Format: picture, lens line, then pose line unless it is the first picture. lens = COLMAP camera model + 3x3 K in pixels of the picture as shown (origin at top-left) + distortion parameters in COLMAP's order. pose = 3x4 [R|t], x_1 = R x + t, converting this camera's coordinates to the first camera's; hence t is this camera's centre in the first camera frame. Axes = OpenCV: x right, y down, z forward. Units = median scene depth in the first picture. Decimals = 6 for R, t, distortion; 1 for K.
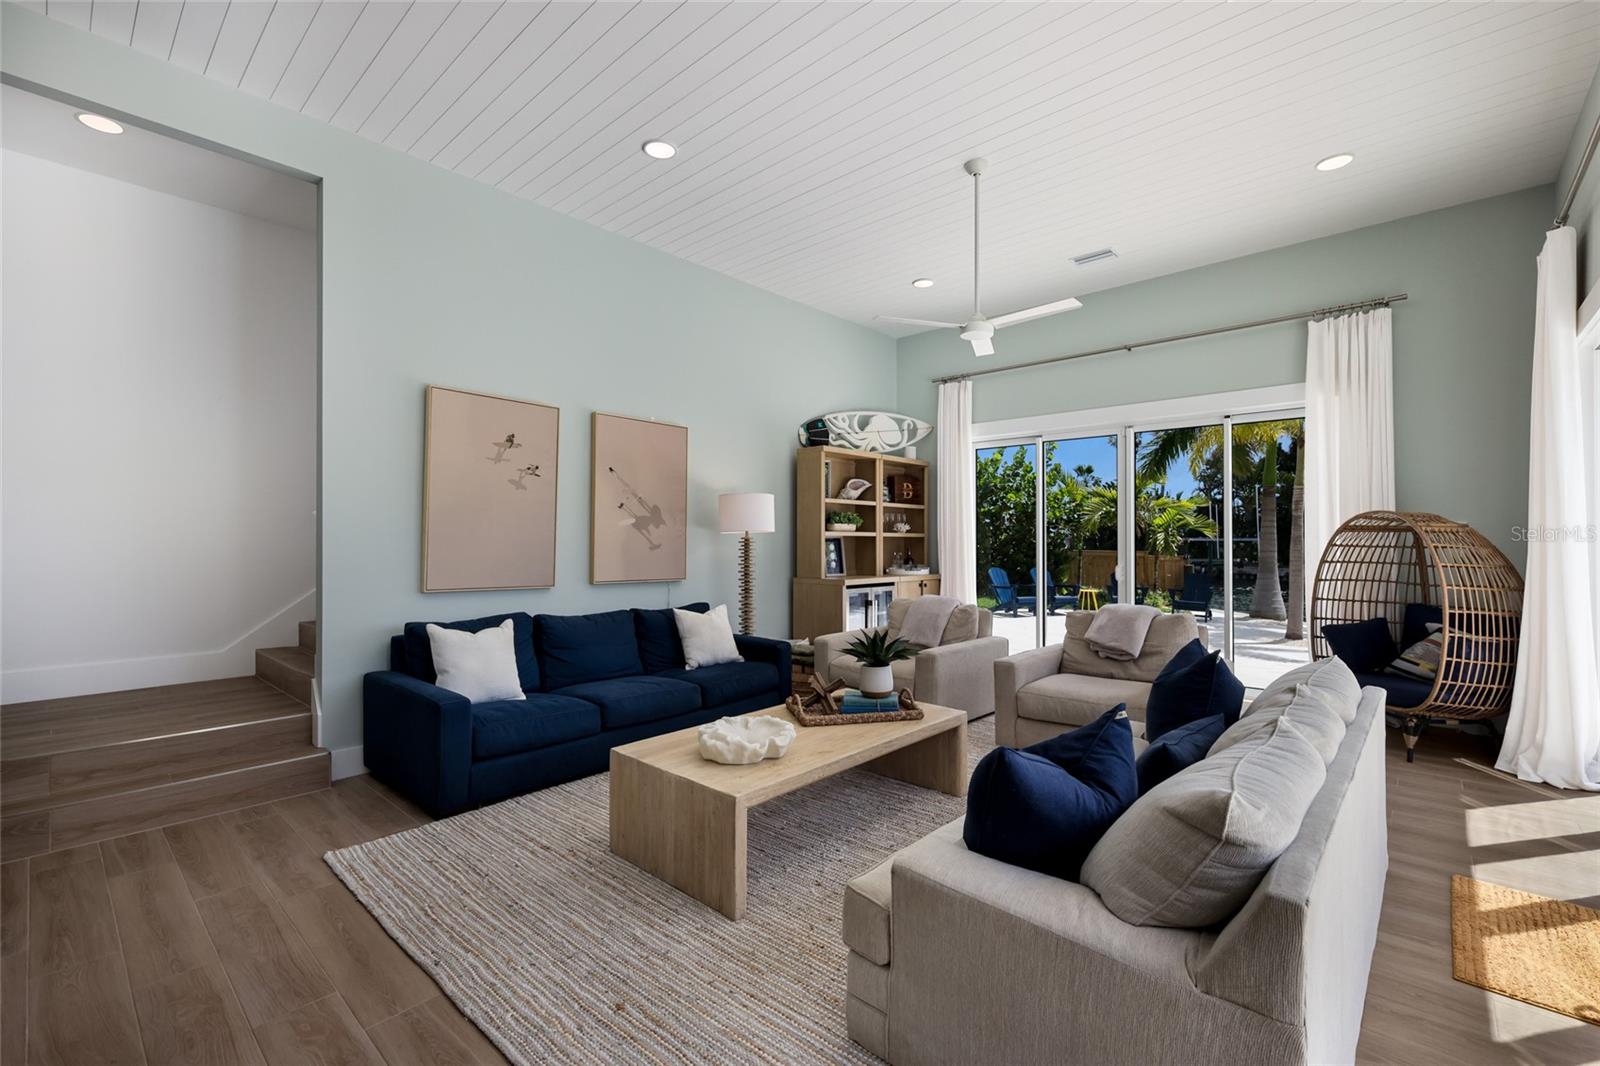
lens RADIAL K [[692.3, 0, 800.0], [0, 692.3, 533.0], [0, 0, 1]] dist [0.002355, -0.000046]
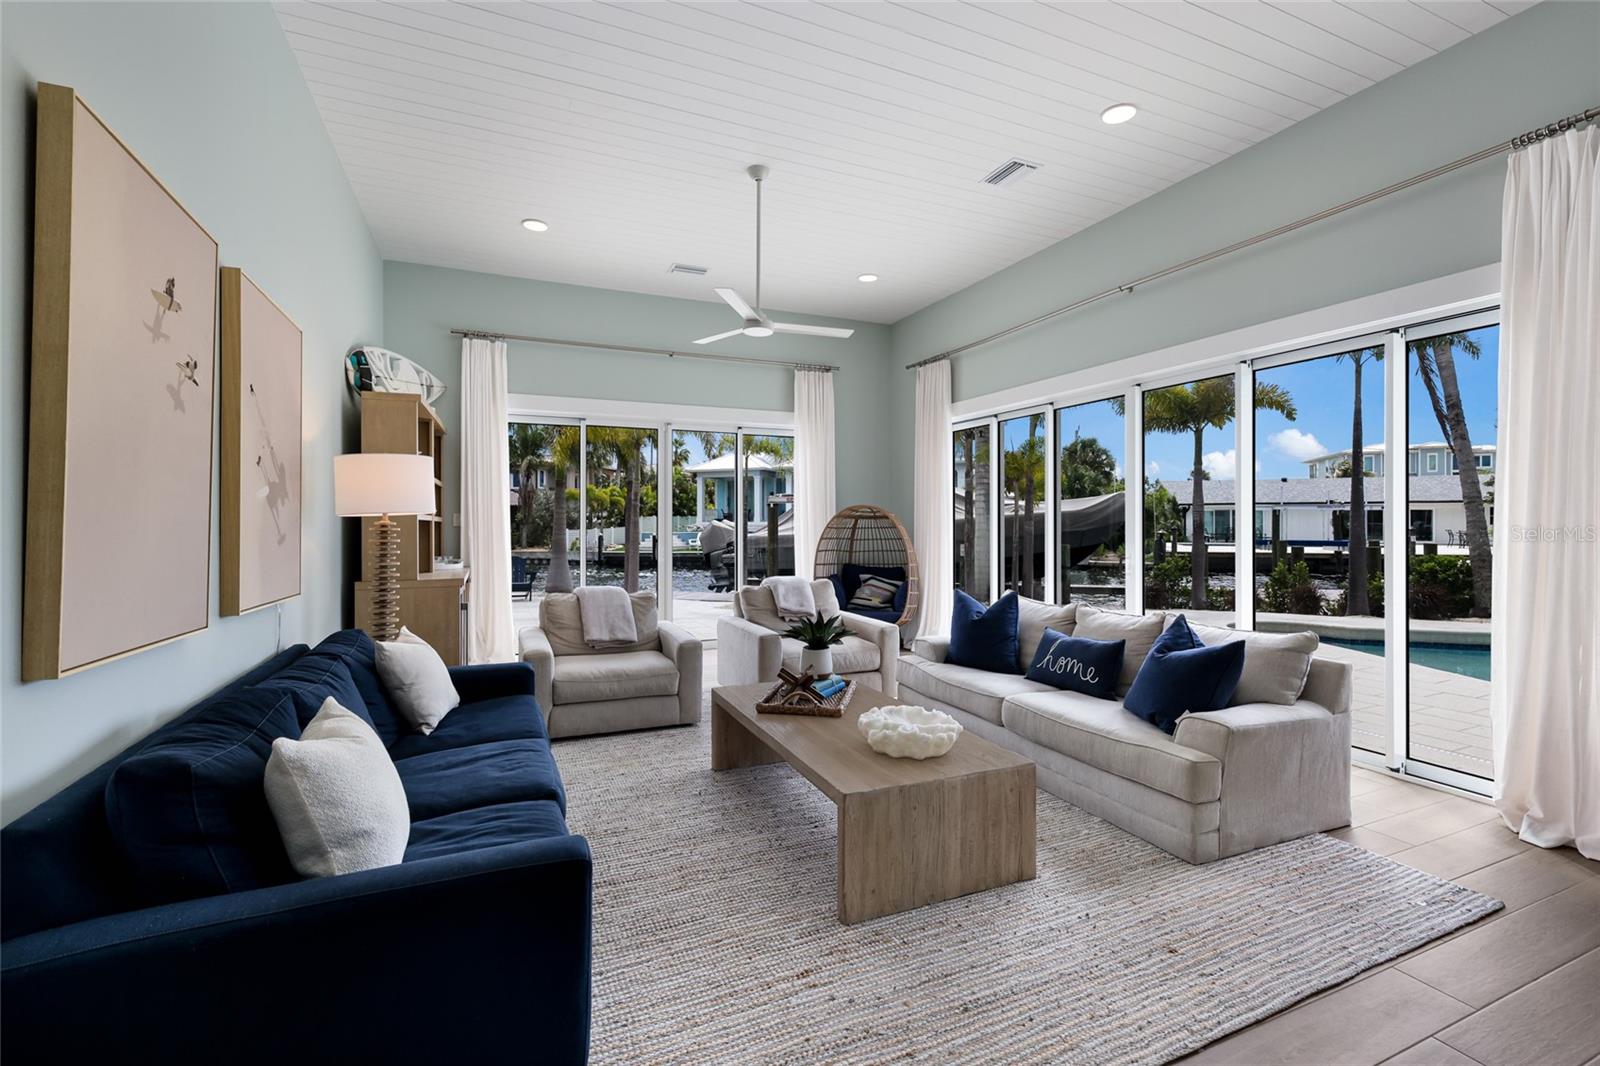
lens RADIAL K [[694.0, 0, 805.7], [0, 694.0, 522.0], [0, 0, 1]] dist [-0.000509, -0.000061]
pose [[0.405125, 0.001135, 0.914261, -0.544992], [-0.006014, 0.999981, 0.001423, 0.003458], [-0.914242, -0.006075, 0.405124, 0.396597]]
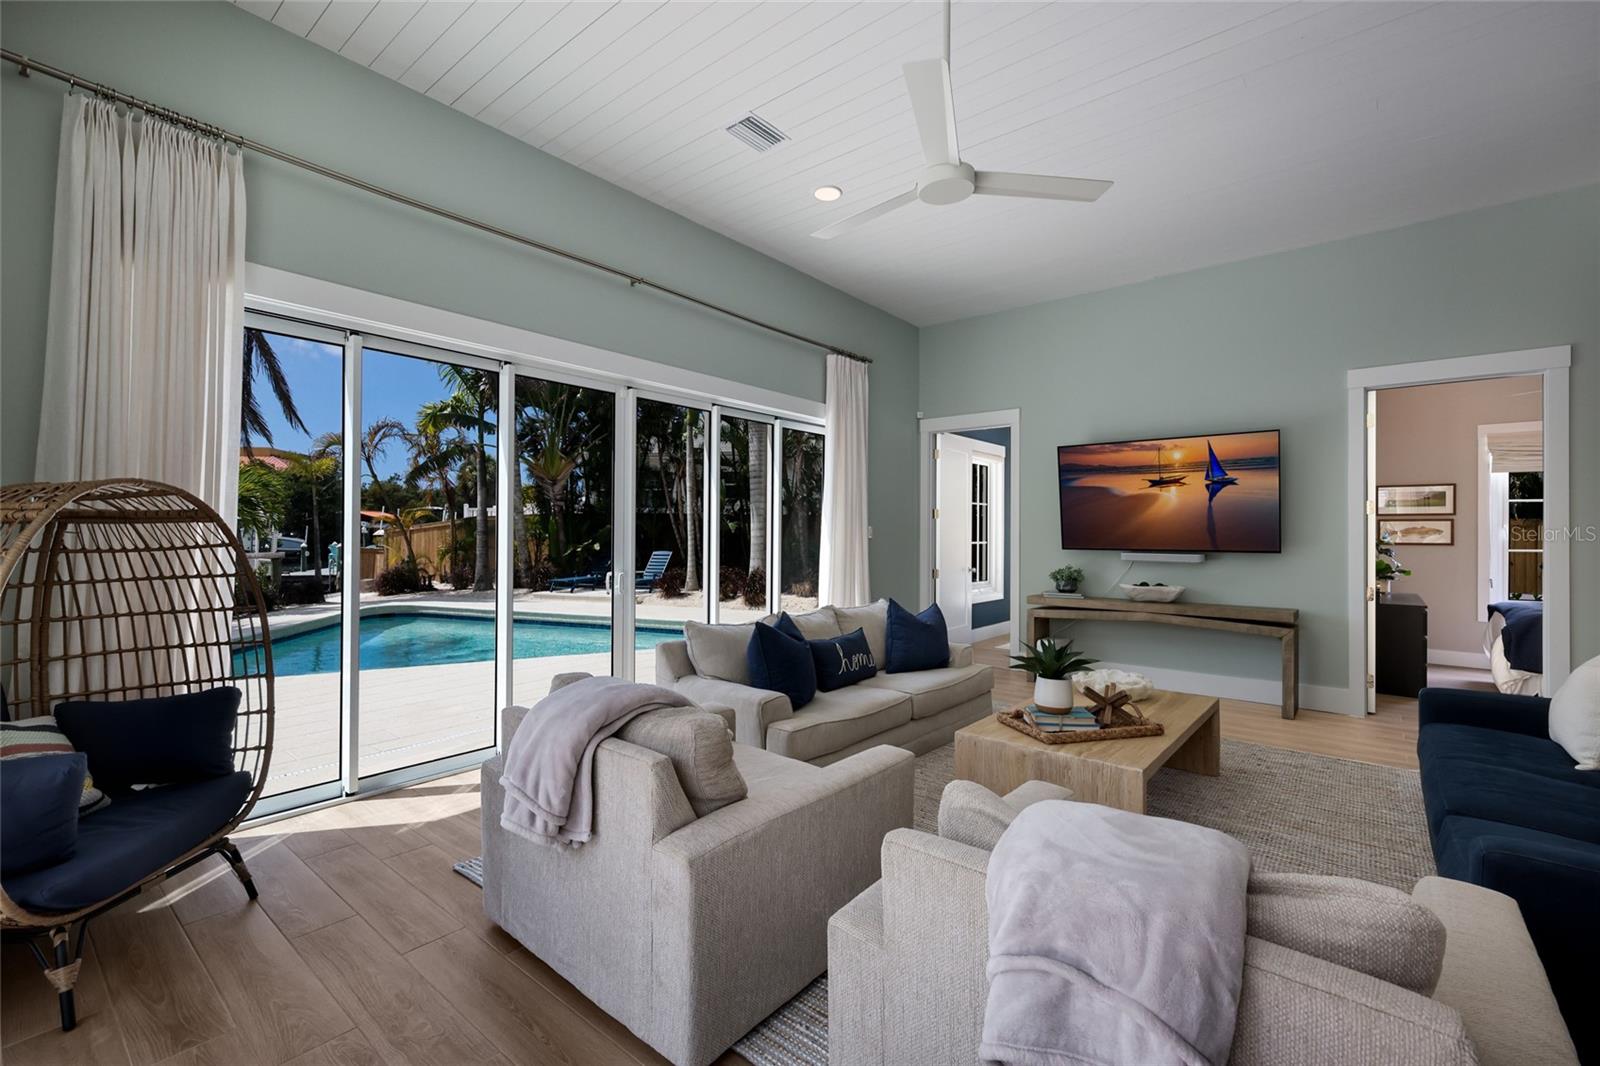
lens RADIAL K [[692.3, 0, 800.0], [0, 692.3, 533.0], [0, 0, 1]] dist [0.002355, -0.000046]
pose [[-0.998748, -0.005998, -0.049666, 0.324537], [-0.005746, 0.999970, -0.005216, 0.004452], [0.049695, -0.004924, -0.998752, 1.252013]]
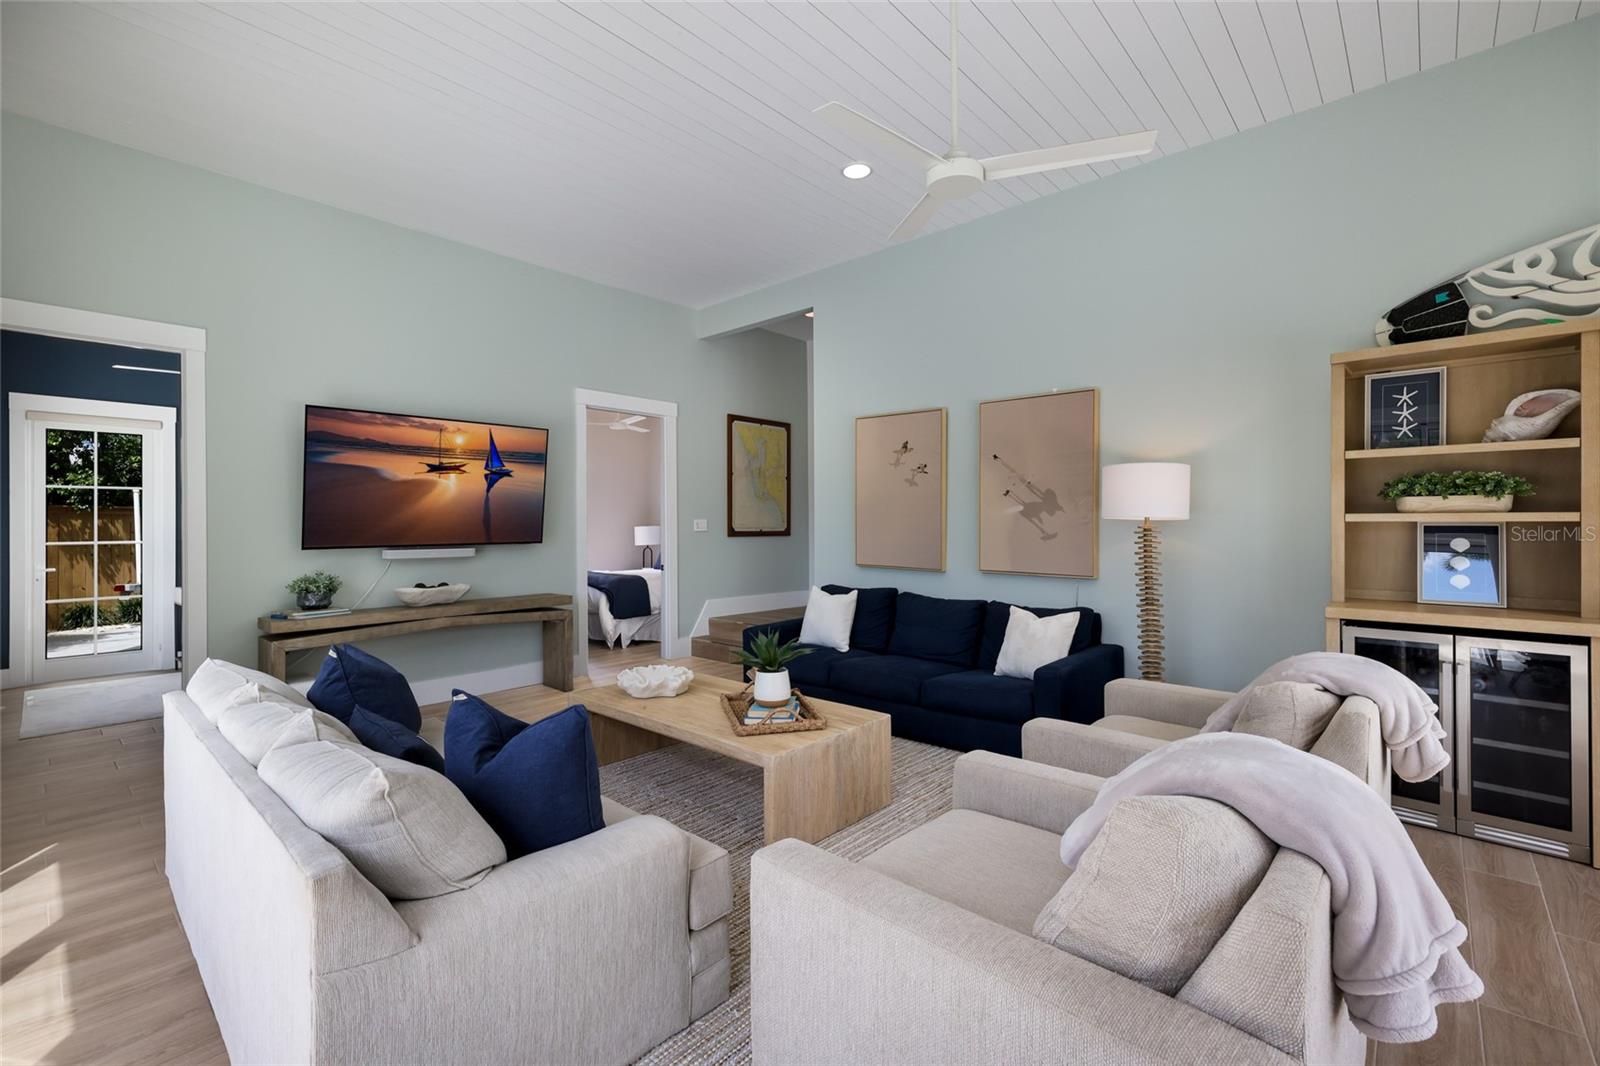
lens RADIAL K [[694.0, 0, 805.7], [0, 694.0, 522.0], [0, 0, 1]] dist [-0.000509, -0.000061]
pose [[0.002352, -0.004456, -0.999987, 0.669932], [0.012388, 0.999913, -0.004426, 0.001381], [0.999921, -0.012377, 0.002407, 0.690113]]
